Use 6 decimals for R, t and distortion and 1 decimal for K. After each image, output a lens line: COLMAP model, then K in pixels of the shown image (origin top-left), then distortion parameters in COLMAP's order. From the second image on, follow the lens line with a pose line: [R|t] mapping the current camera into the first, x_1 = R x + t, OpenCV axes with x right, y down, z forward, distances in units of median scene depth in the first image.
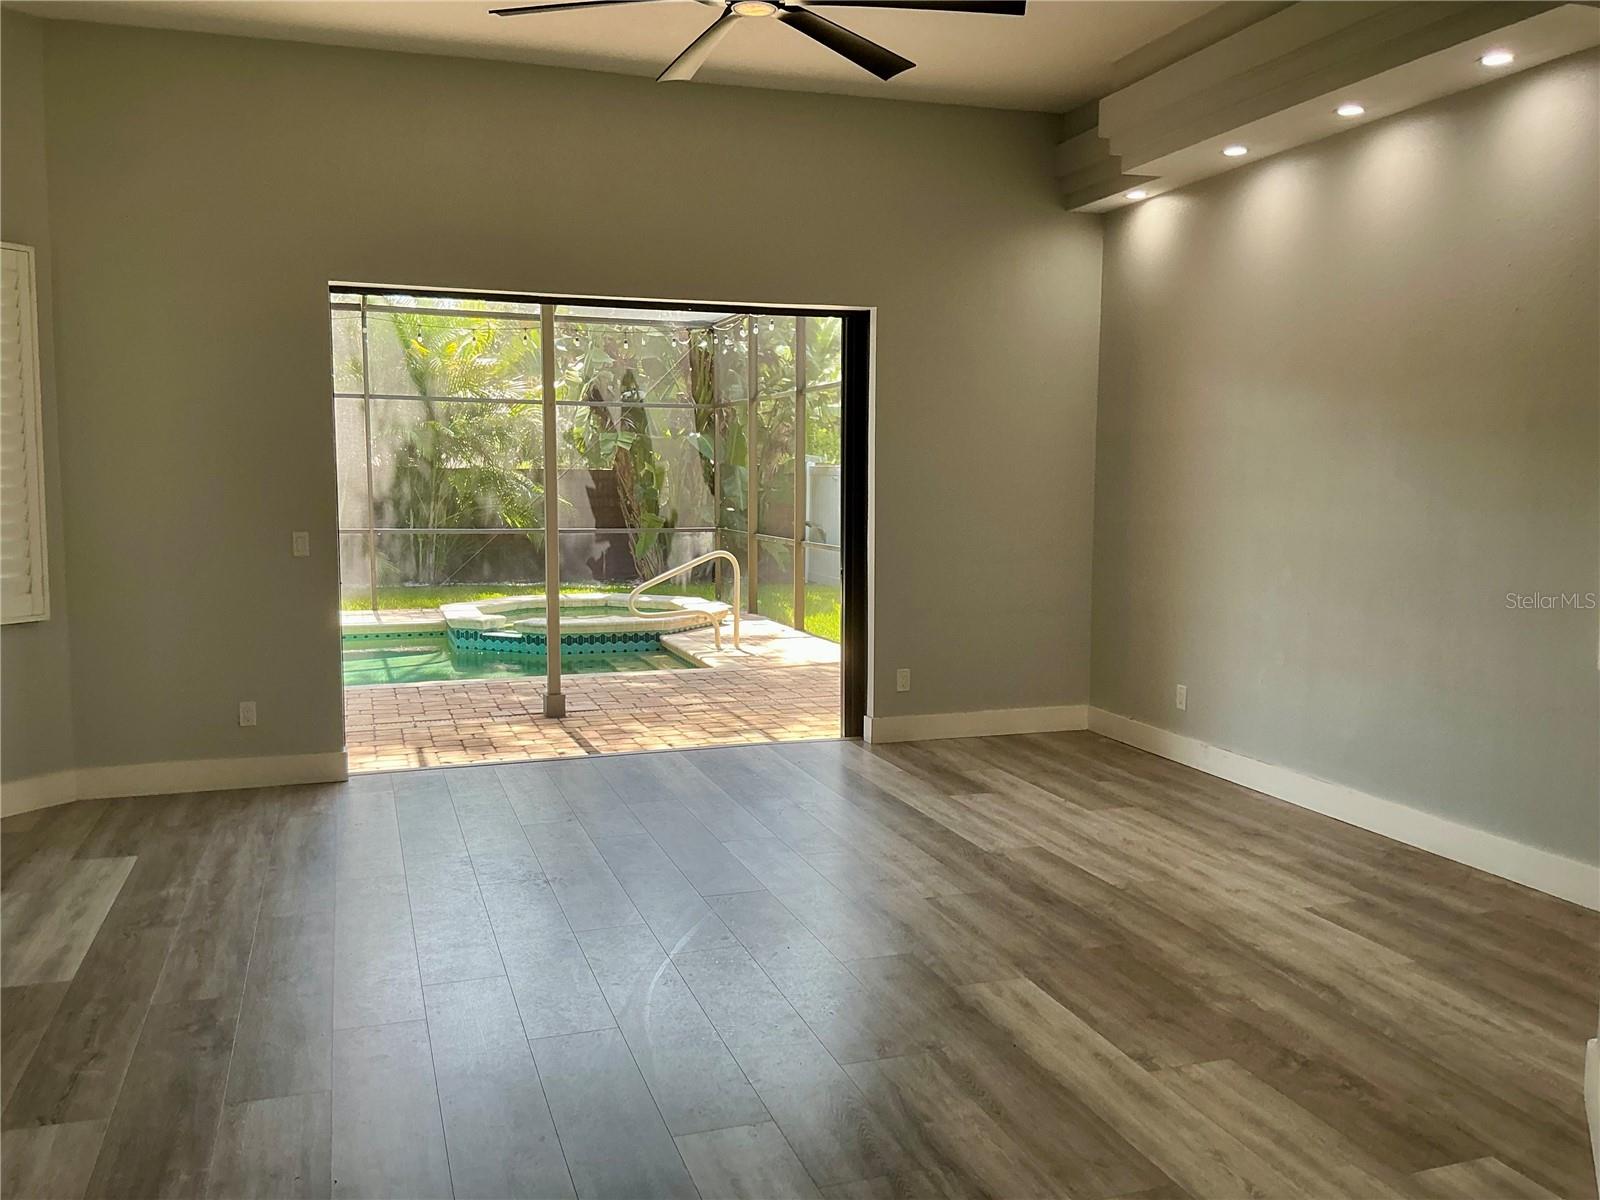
lens RADIAL K [[1327.8, 0, 800.0], [0, 1327.8, 600.0], [0, 0, 1]] dist [0.117288, -0.218708]
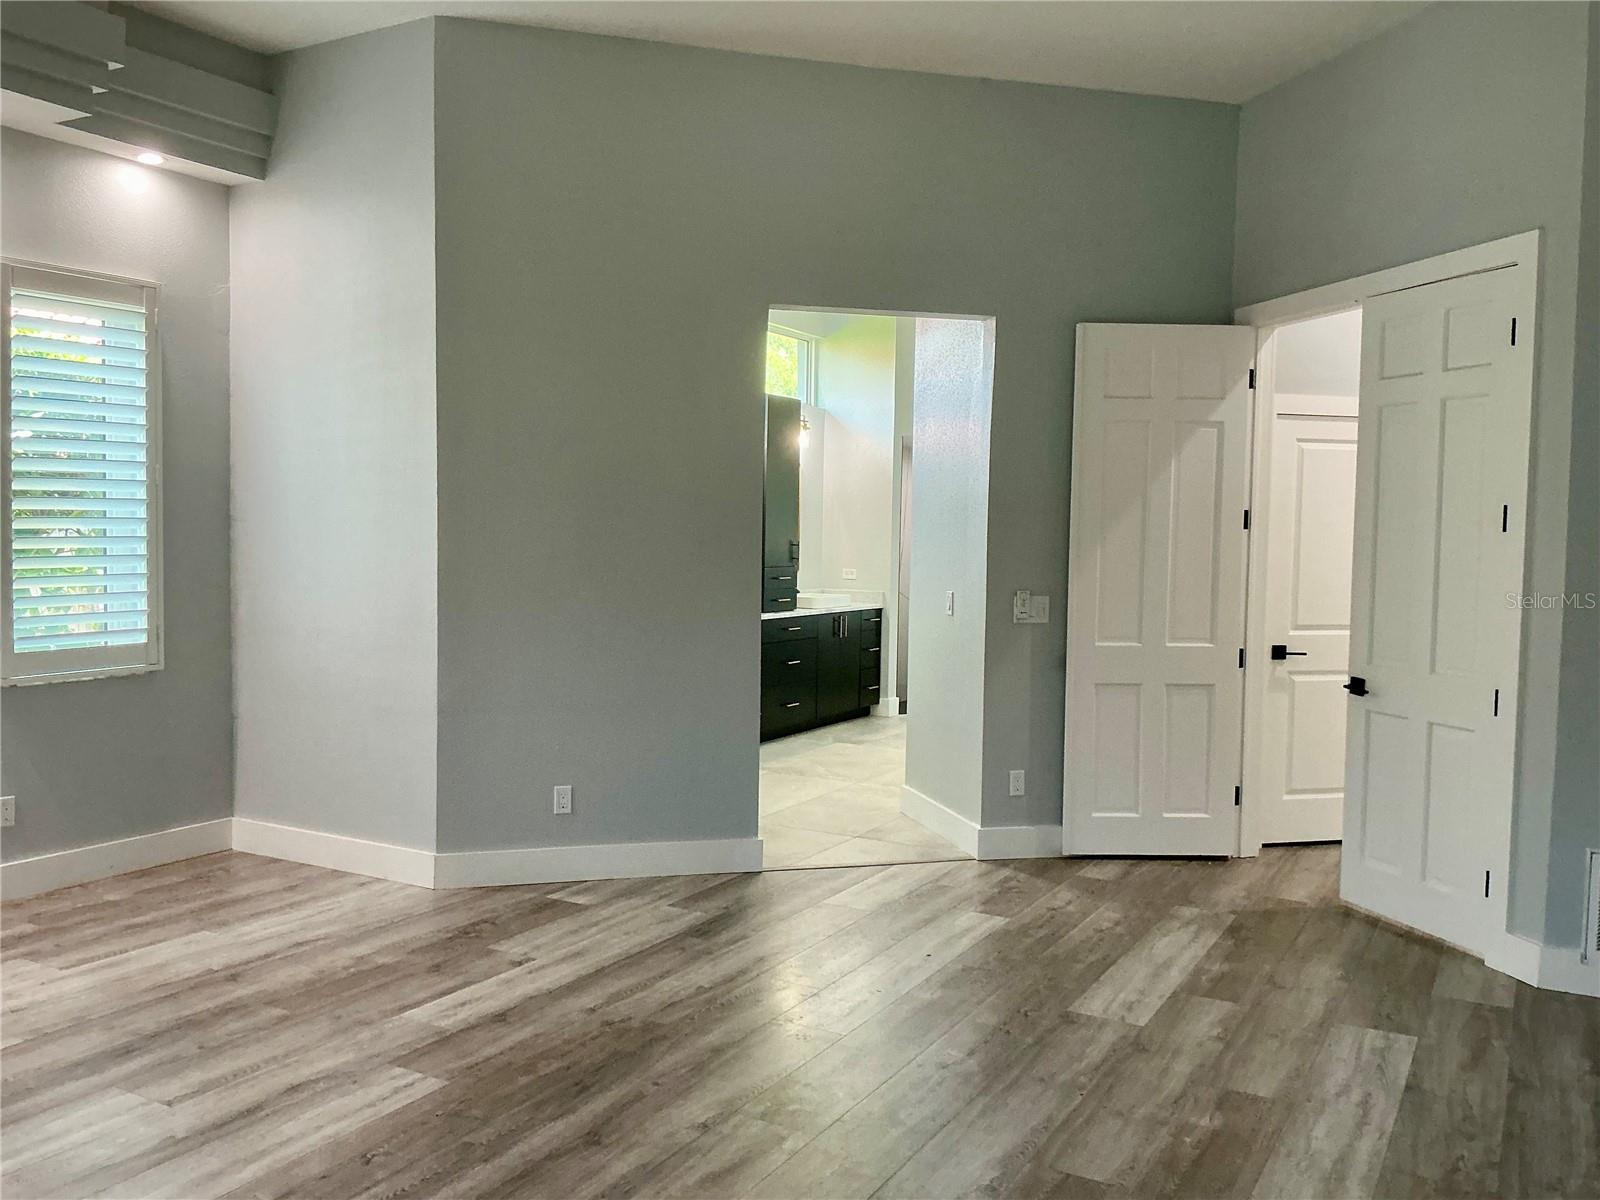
lens RADIAL K [[1321.8, 0, 800.0], [0, 1321.8, 600.0], [0, 0, 1]] dist [0.112556, -0.216657]
pose [[-0.664701, -0.053376, 0.745200, -0.625780], [0.054593, 0.991308, 0.119700, -0.107758], [-0.745112, 0.120247, -0.656010, 1.141732]]
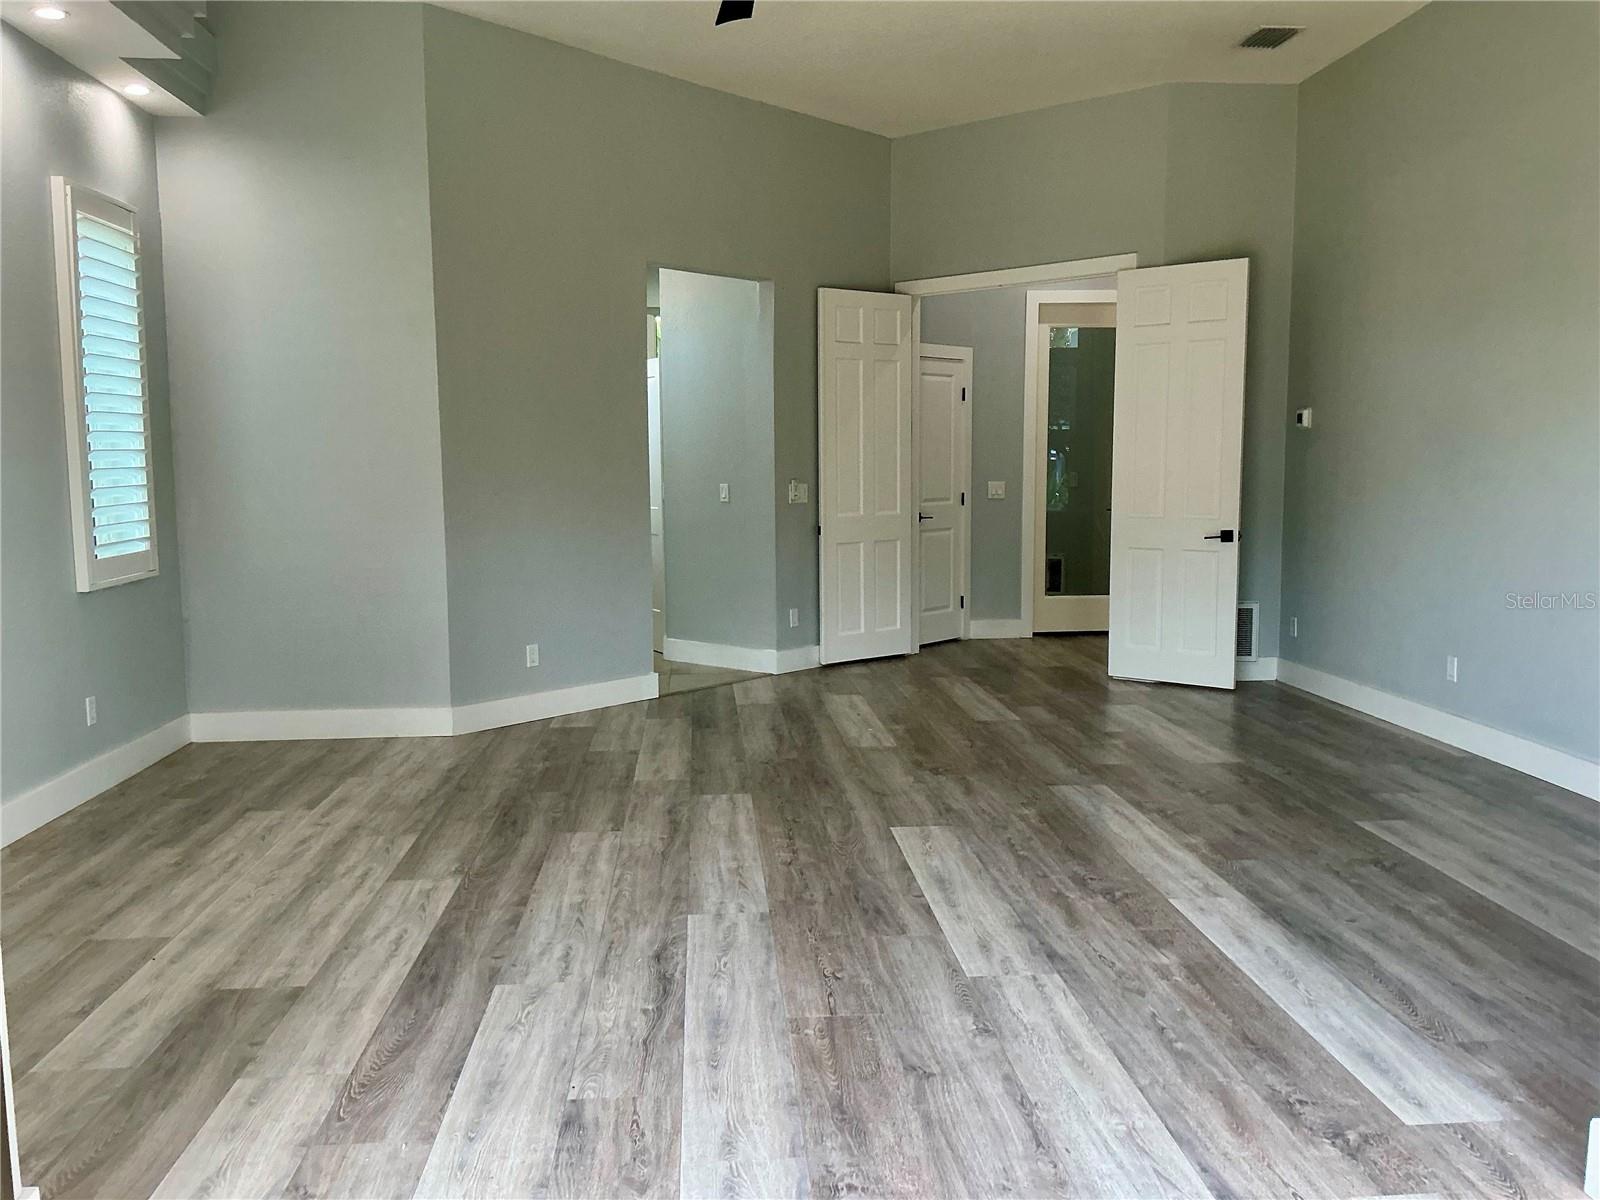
lens RADIAL K [[1321.8, 0, 800.0], [0, 1321.8, 600.0], [0, 0, 1]] dist [0.112556, -0.216657]
pose [[-0.968903, -0.021429, 0.246511, -0.280328], [0.028923, 0.979606, 0.198837, -0.146254], [-0.245744, 0.199784, -0.948523, 1.834149]]
